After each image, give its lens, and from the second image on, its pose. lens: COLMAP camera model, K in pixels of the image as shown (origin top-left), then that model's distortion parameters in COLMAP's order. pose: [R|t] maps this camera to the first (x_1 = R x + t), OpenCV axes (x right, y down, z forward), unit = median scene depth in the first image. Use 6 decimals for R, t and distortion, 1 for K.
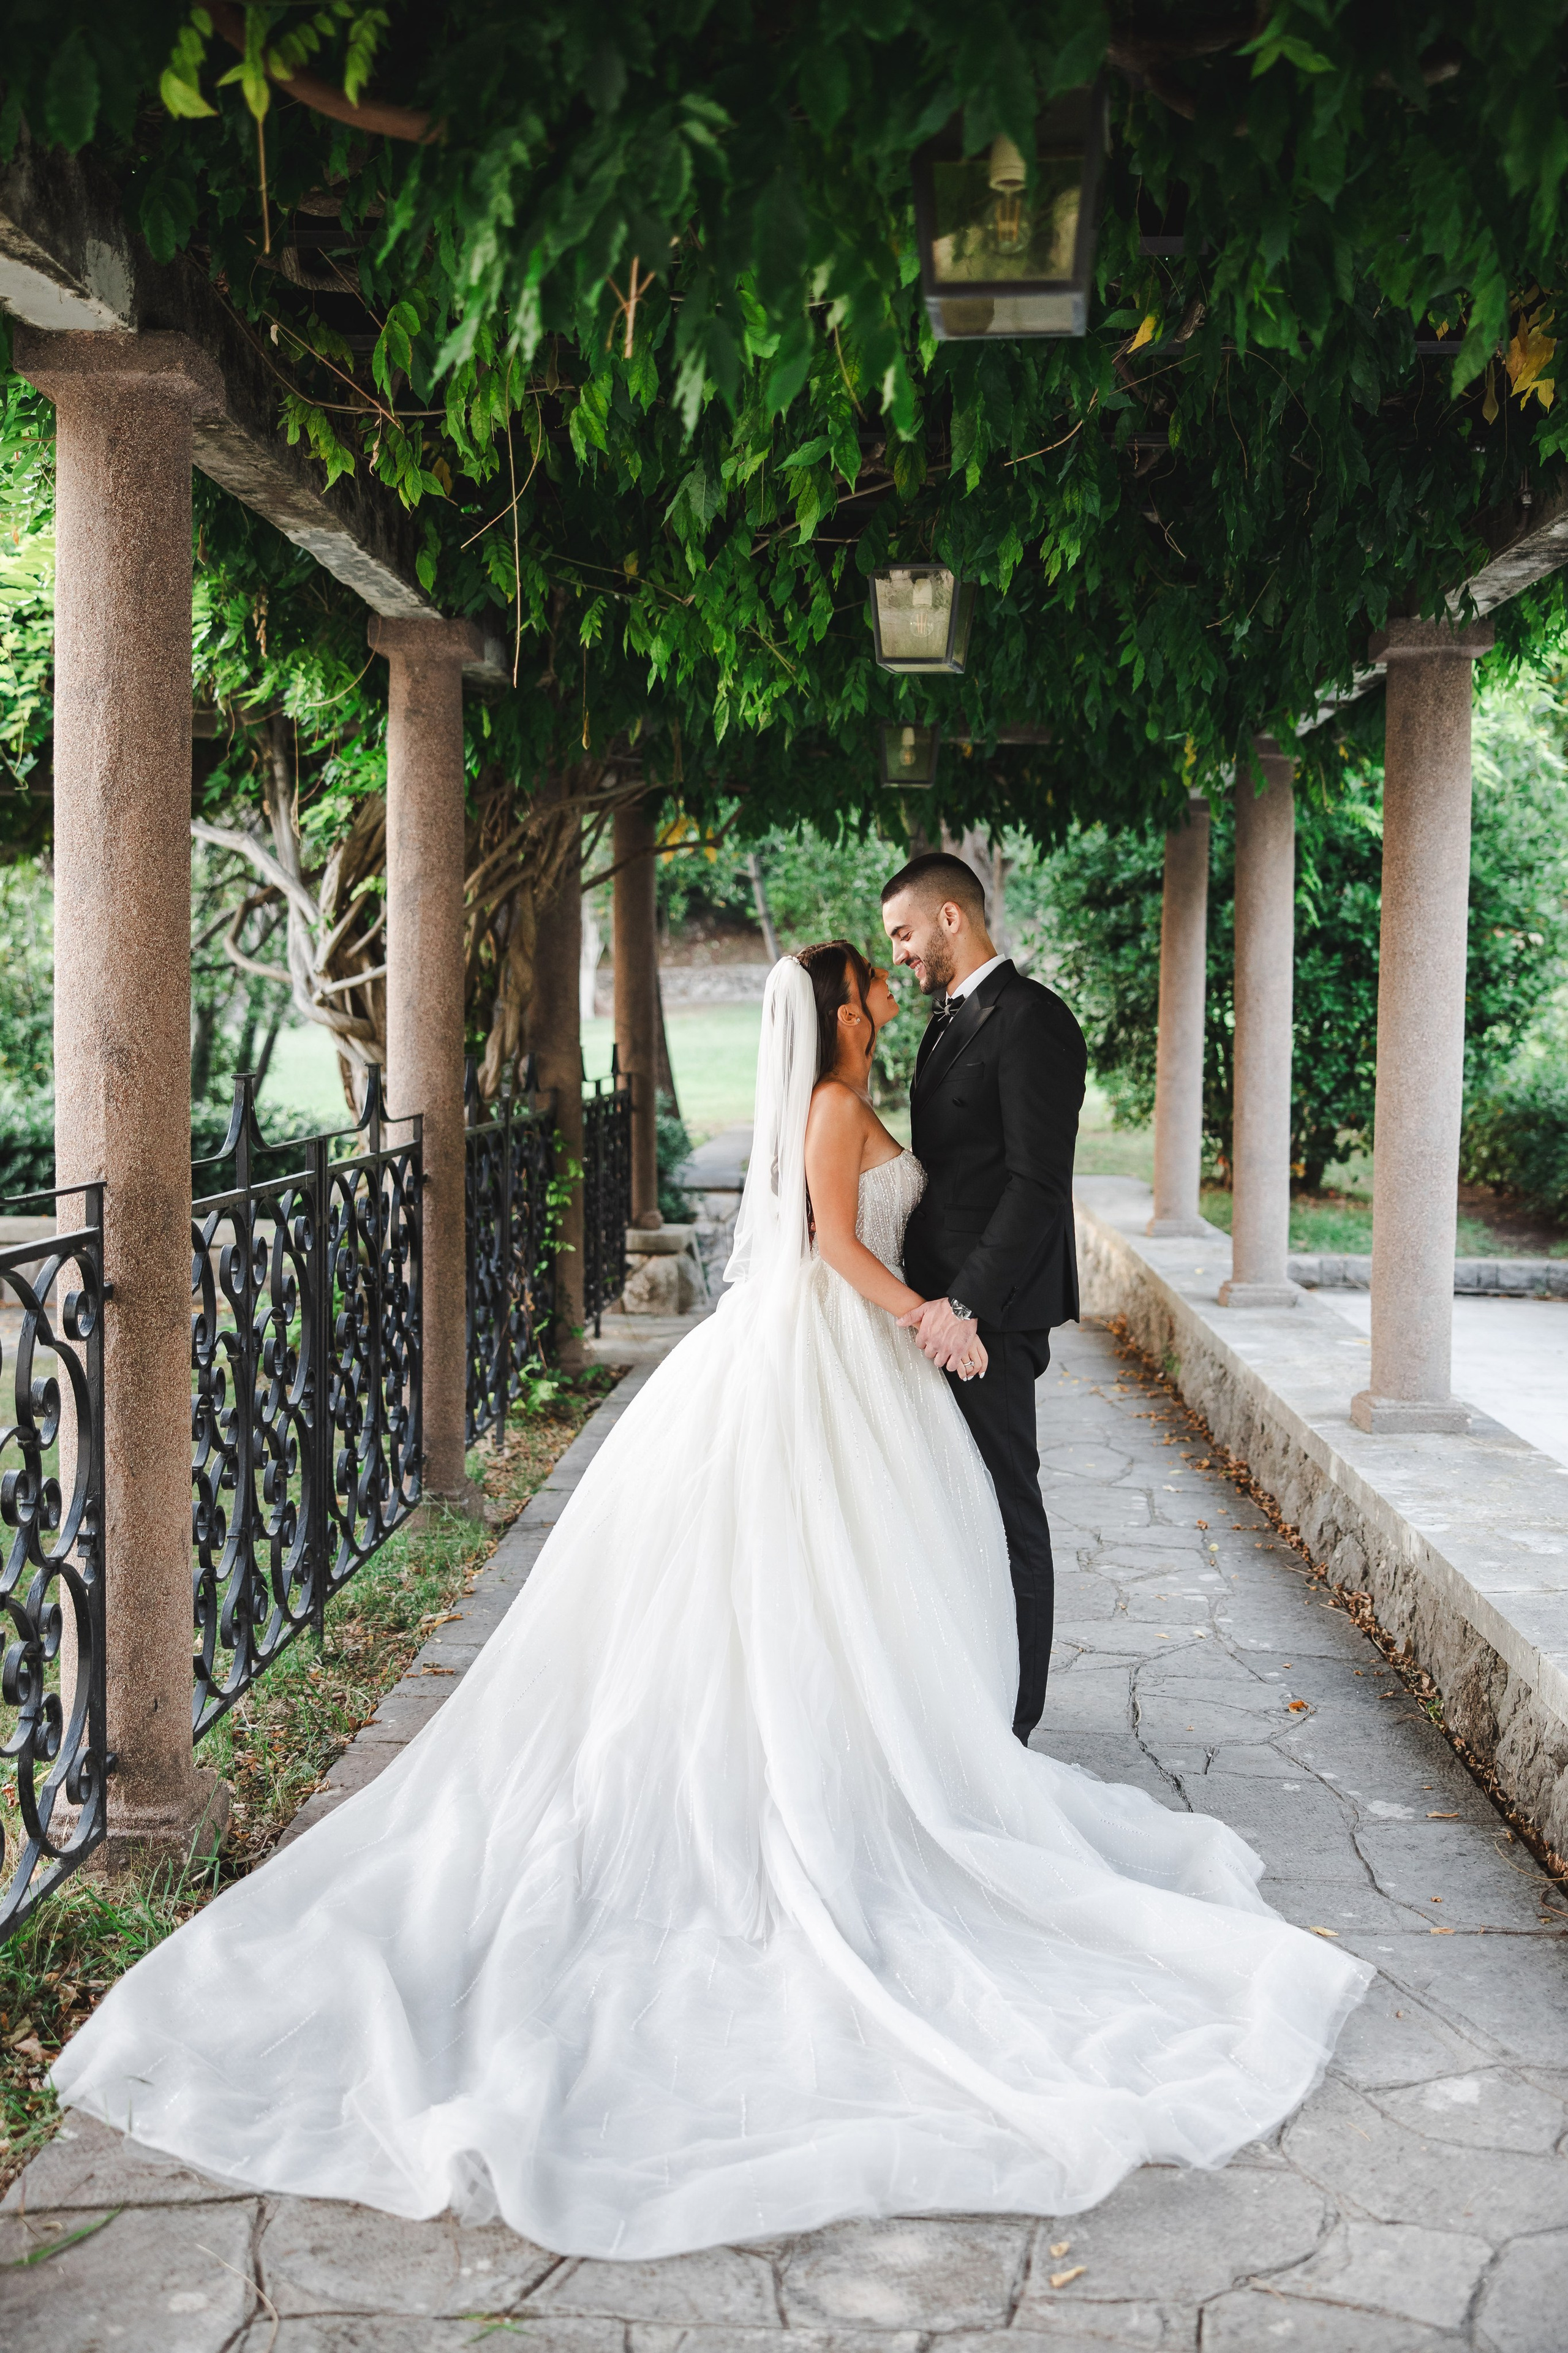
lens RADIAL K [[2402.1, 0, 787.8], [0, 2402.1, 1166.8], [0, 0, 1]] dist [-0.008574, 0.024515]
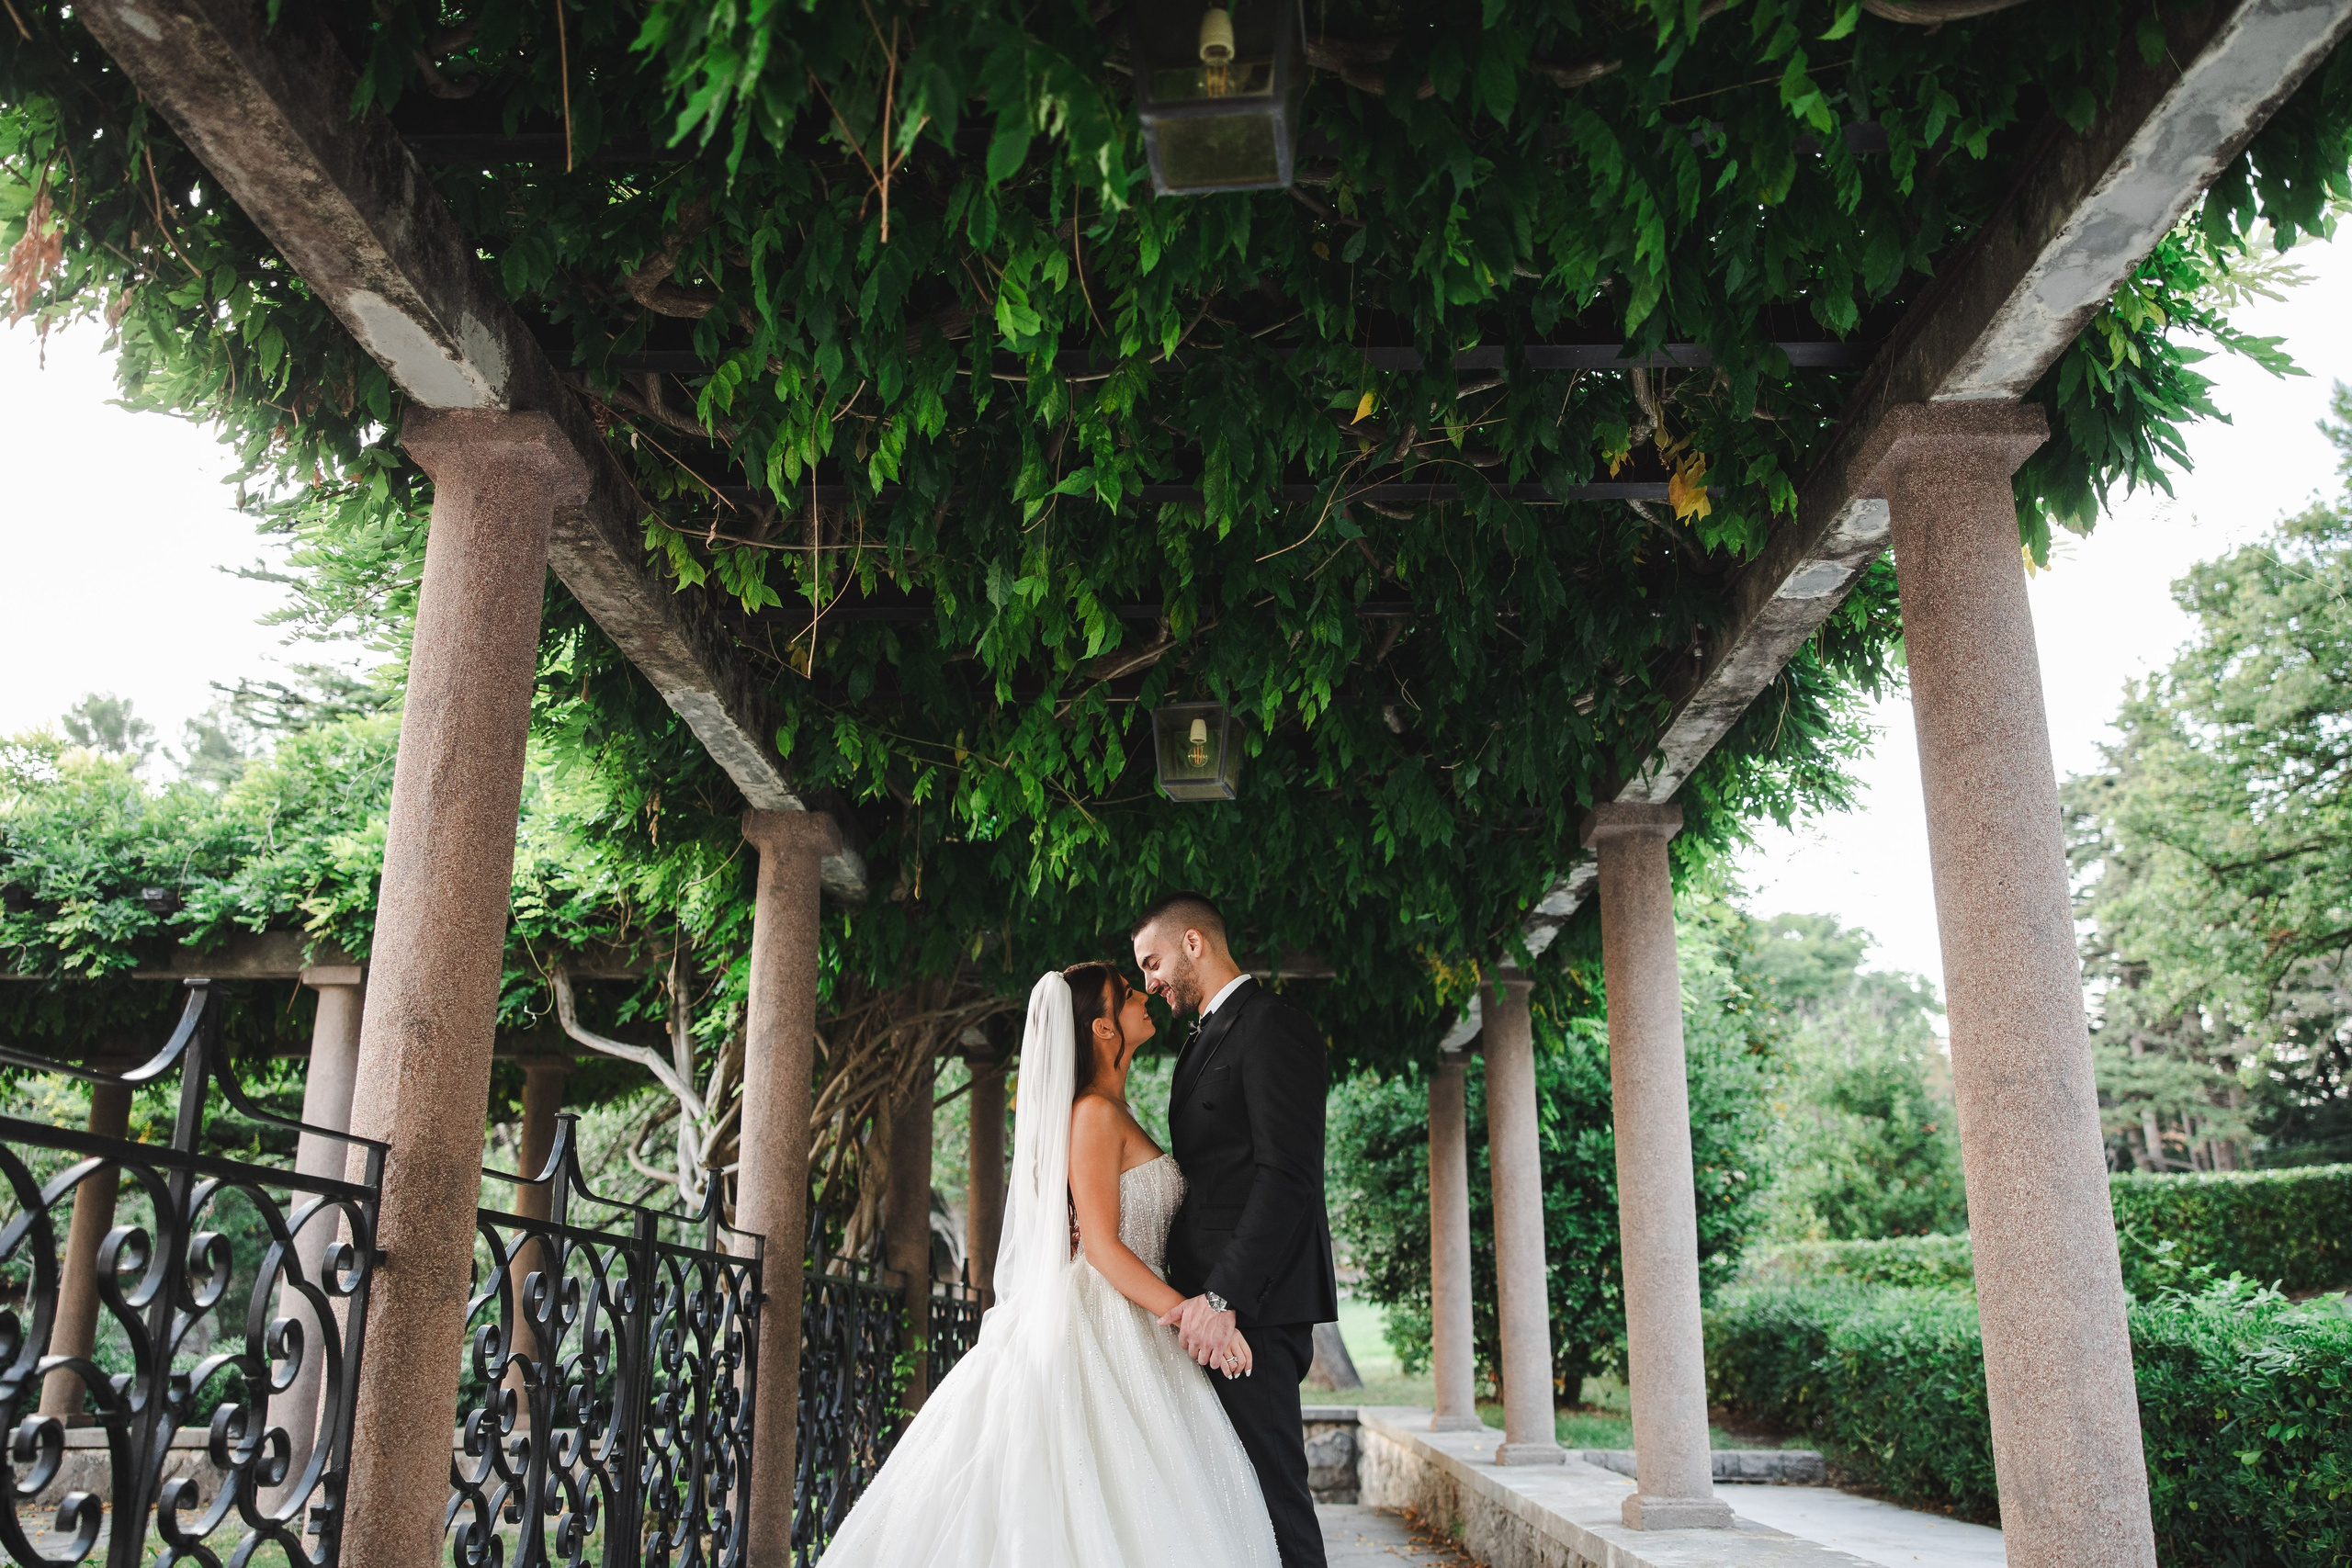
lens RADIAL K [[1881.0, 0, 1176.0], [0, 1881.0, 784.0], [0, 0, 1]] dist [-0.063627, 0.084102]
pose [[0.999766, -0.005259, 0.020979, 0.021611], [0.012192, 0.938213, -0.345845, 0.087283], [-0.017865, 0.346020, 0.938057, 0.121414]]
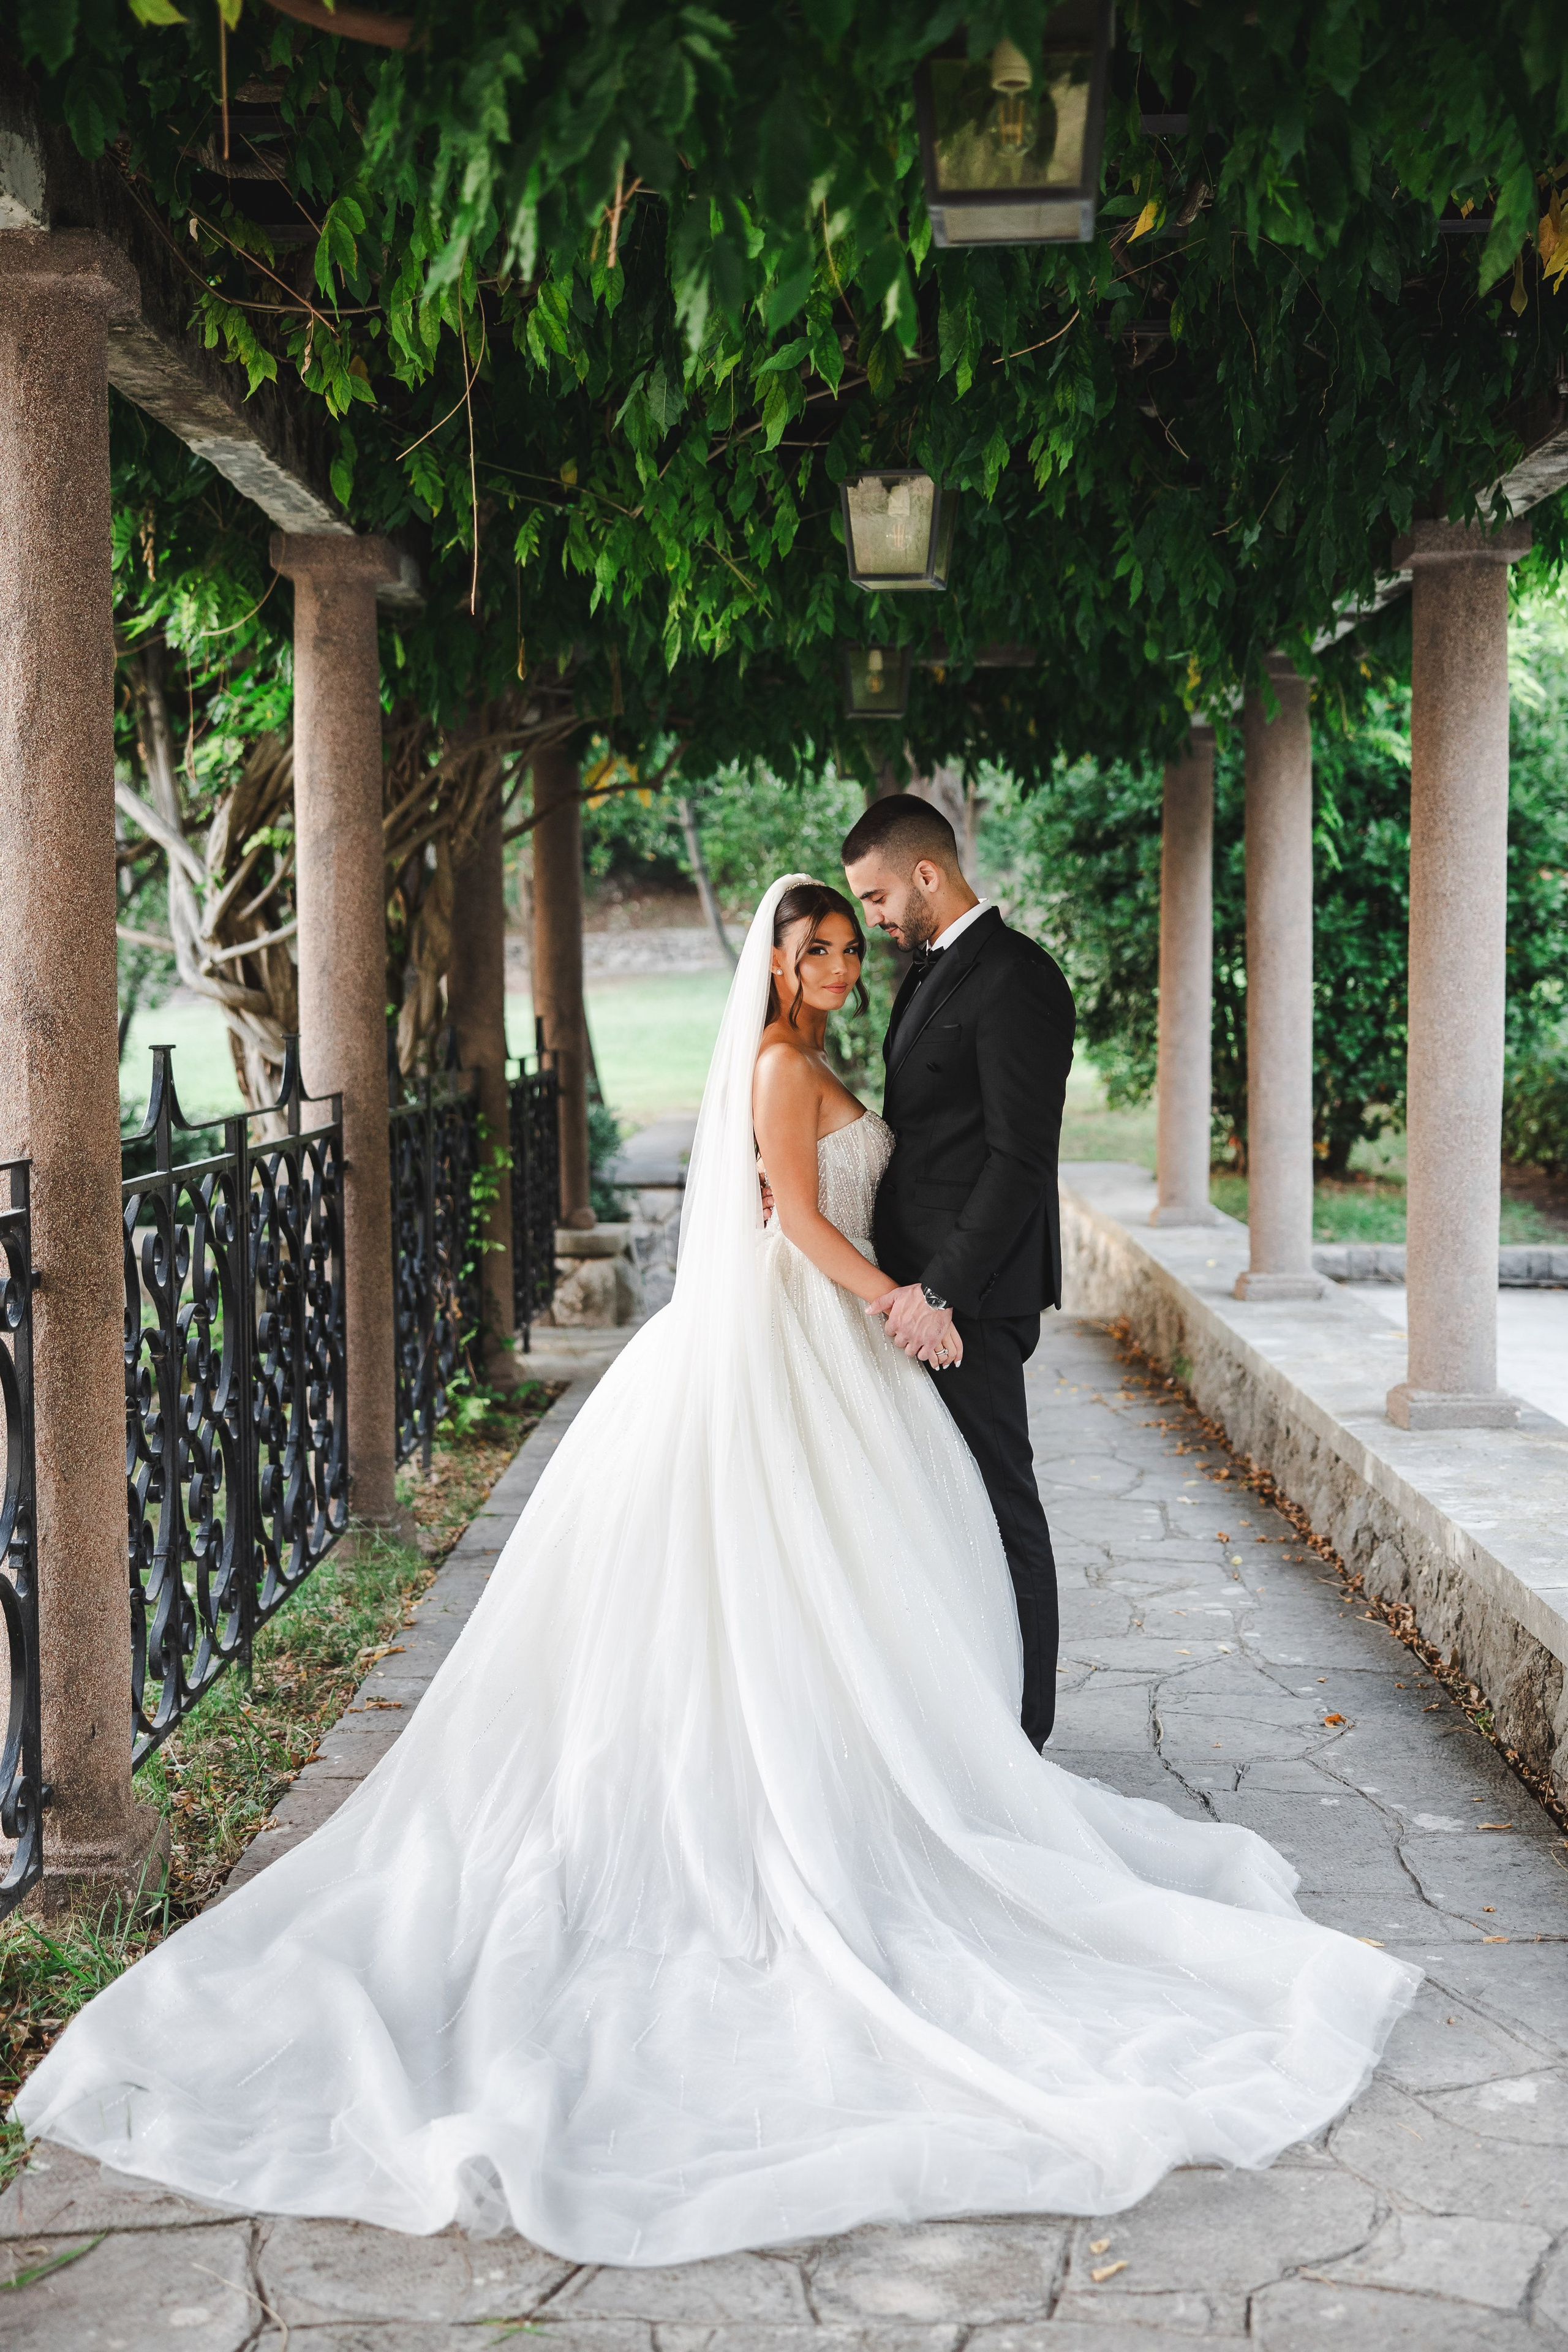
lens RADIAL K [[2828.0, 0, 784.0], [0, 2828.0, 1176.0], [0, 0, 1]] dist [0.018948, -0.002075]
pose [[0.999586, -0.018050, 0.022426, -0.013131], [0.017981, 0.999833, 0.003281, 0.008792], [-0.022481, -0.002876, 0.999743, -0.054120]]
